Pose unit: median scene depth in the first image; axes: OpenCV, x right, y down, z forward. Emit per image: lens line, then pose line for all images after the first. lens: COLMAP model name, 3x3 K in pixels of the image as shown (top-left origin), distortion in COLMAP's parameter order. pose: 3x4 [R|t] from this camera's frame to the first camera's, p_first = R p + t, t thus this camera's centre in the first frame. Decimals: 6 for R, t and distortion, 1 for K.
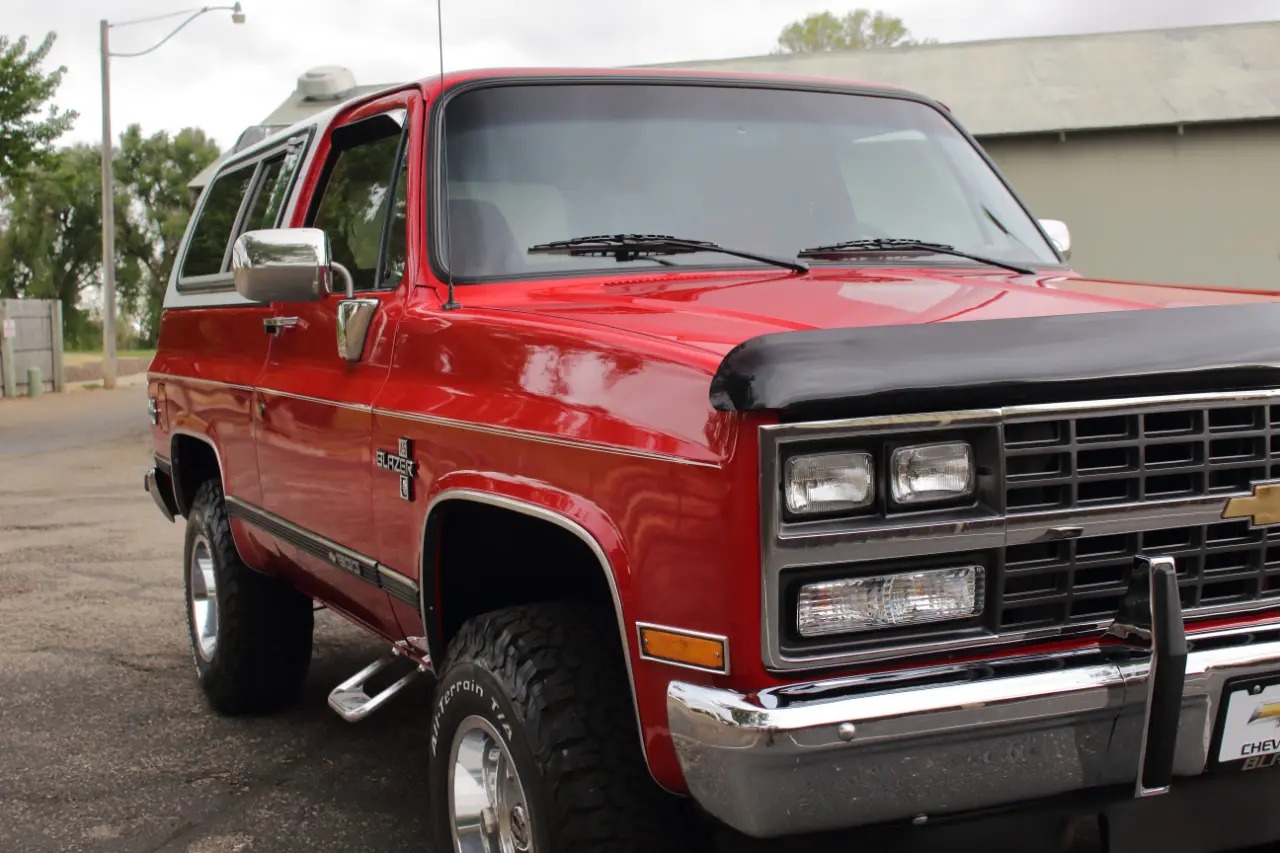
lens RADIAL K [[1718.9, 0, 640.0], [0, 1718.9, 426.5], [0, 0, 1]] dist [-0.050051, 0.031551]
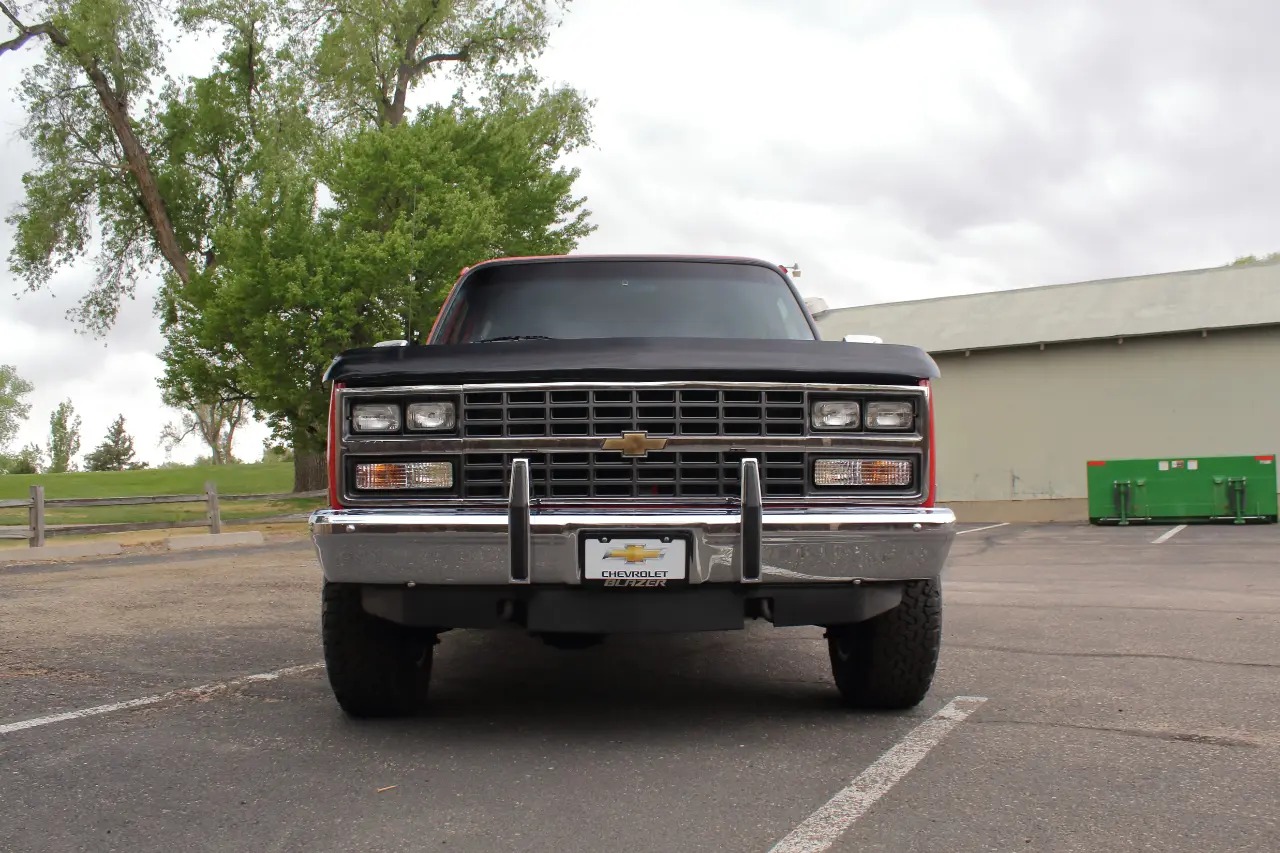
lens RADIAL K [[1197.4, 0, 641.5], [0, 1197.4, 405.7], [0, 0, 1]] dist [-0.175798, 0.164141]
pose [[0.898050, -0.006202, -0.439851, 0.946613], [-0.049399, 0.992154, -0.114848, 0.152951], [0.437112, 0.124867, 0.890697, -0.152126]]
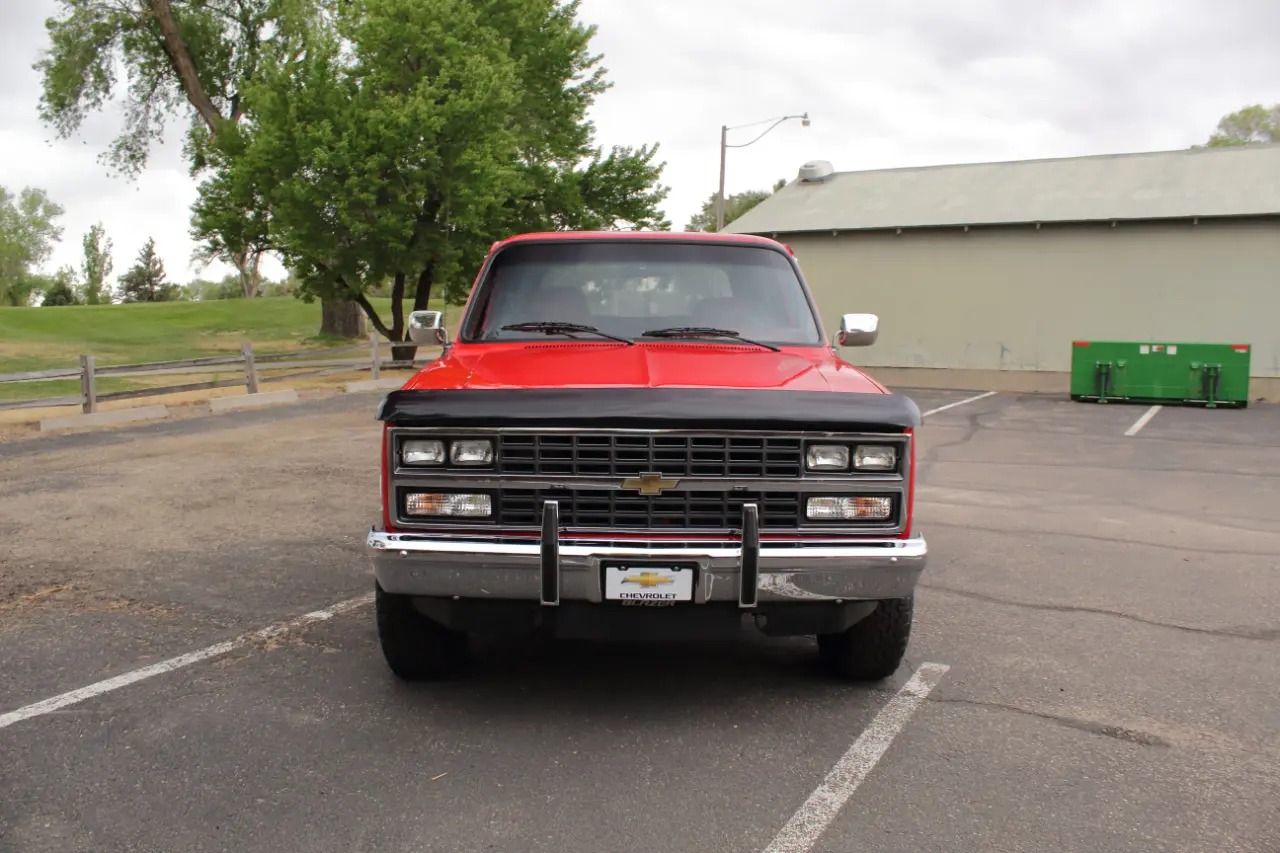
lens RADIAL K [[1150.7, 0, 640.0], [0, 1150.7, 426.5], [0, 0, 1]] dist [-0.184875, 0.186426]
pose [[0.893432, 0.091904, -0.439696, 0.977090], [-0.069245, 0.995324, 0.067338, -0.119738], [0.443829, -0.029715, 0.895619, -0.273689]]
